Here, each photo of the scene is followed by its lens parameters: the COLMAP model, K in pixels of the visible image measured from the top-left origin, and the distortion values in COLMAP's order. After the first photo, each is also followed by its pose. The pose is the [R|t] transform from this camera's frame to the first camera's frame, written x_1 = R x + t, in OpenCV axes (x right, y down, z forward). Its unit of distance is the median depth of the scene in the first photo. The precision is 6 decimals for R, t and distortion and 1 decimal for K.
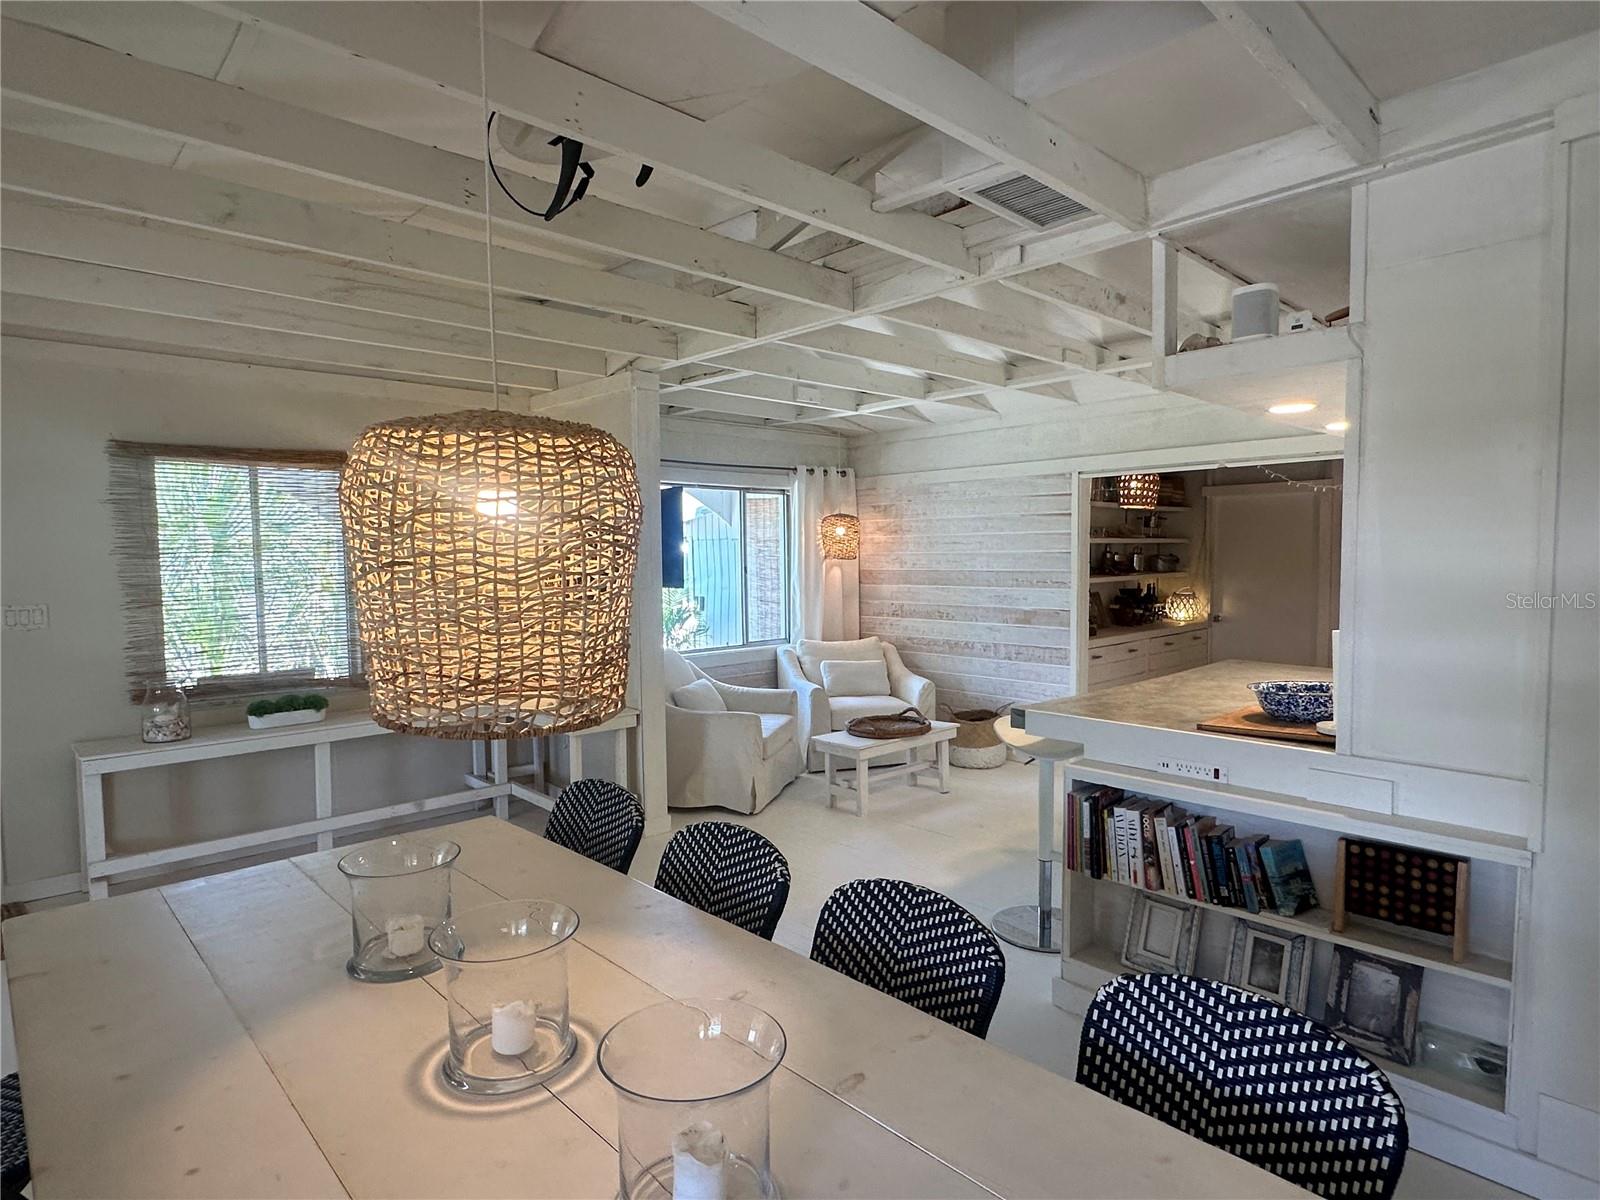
lens RADIAL K [[888.6, 0, 800.0], [0, 888.6, 600.0], [0, 0, 1]] dist [-0.000373, -0.000007]
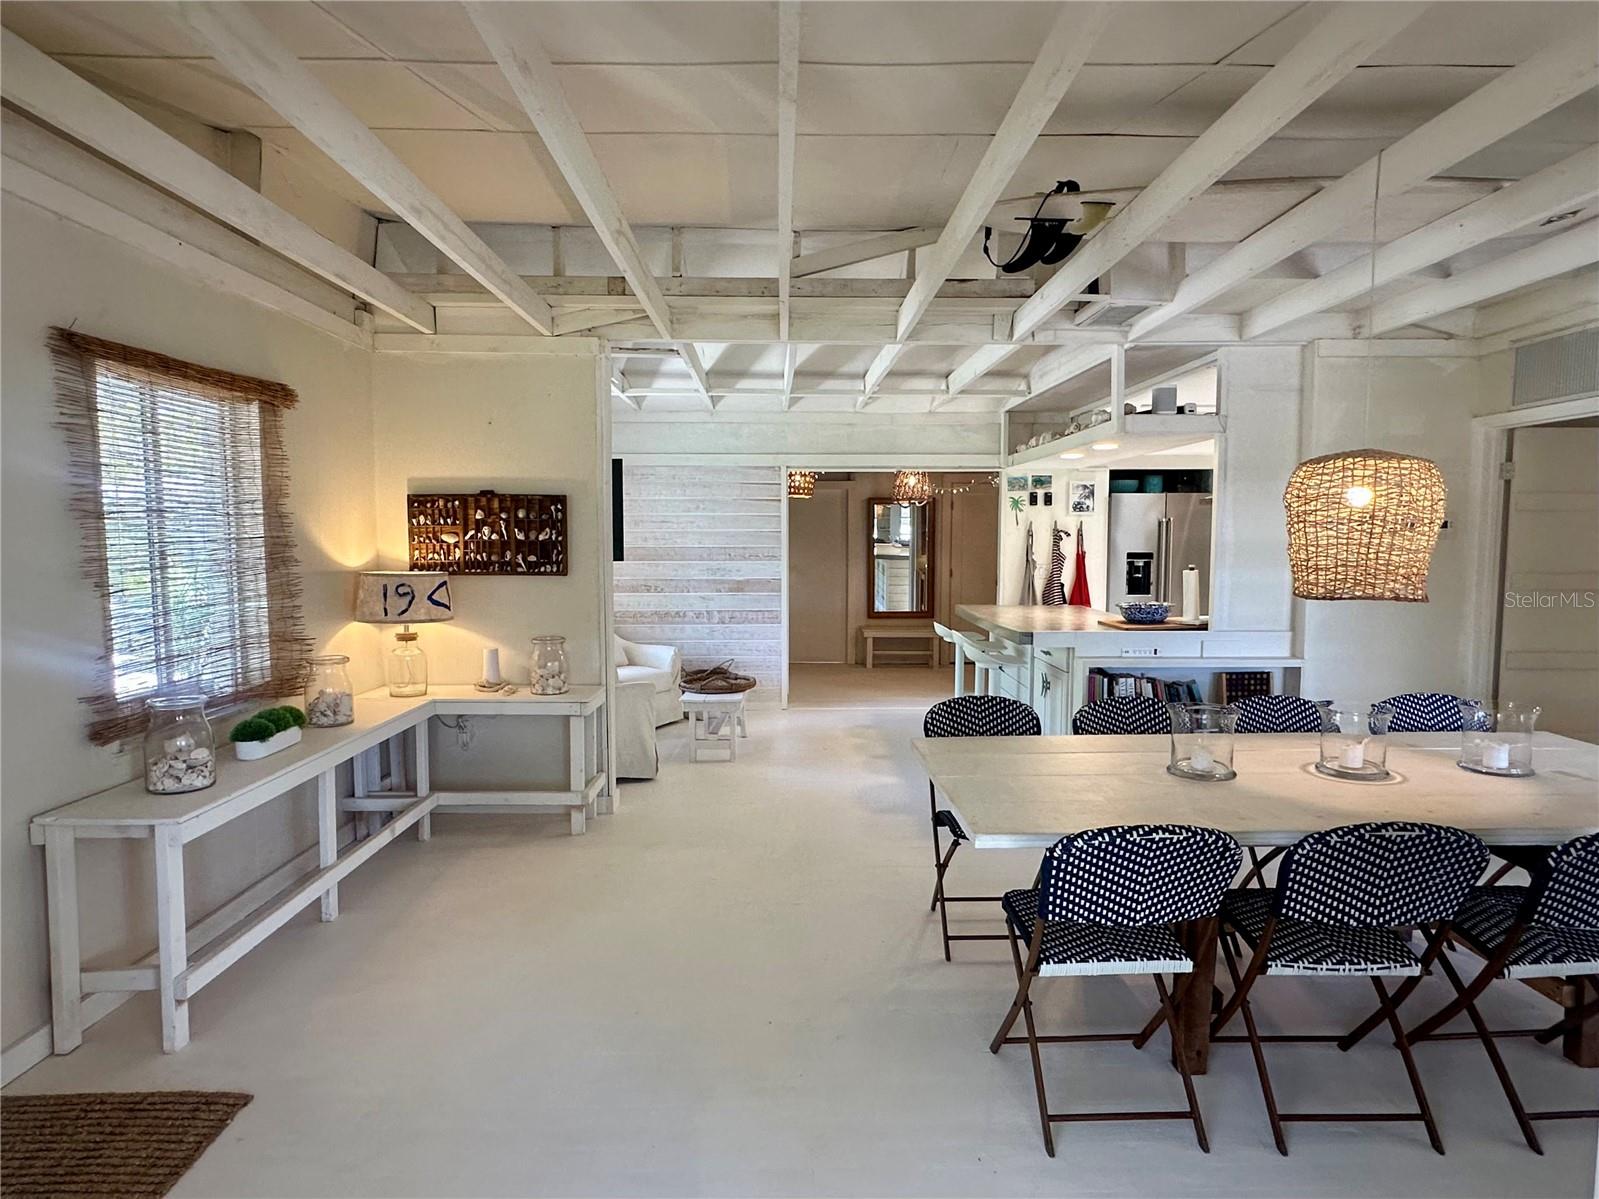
lens RADIAL K [[927.2, 0, 799.5], [0, 927.2, 599.5], [0, 0, 1]] dist [-0.000173, 0.001268]
pose [[0.673411, -0.042140, 0.738066, -0.602773], [0.032642, 0.999095, 0.027260, 0.006127], [-0.738547, 0.005735, 0.674178, 0.113043]]
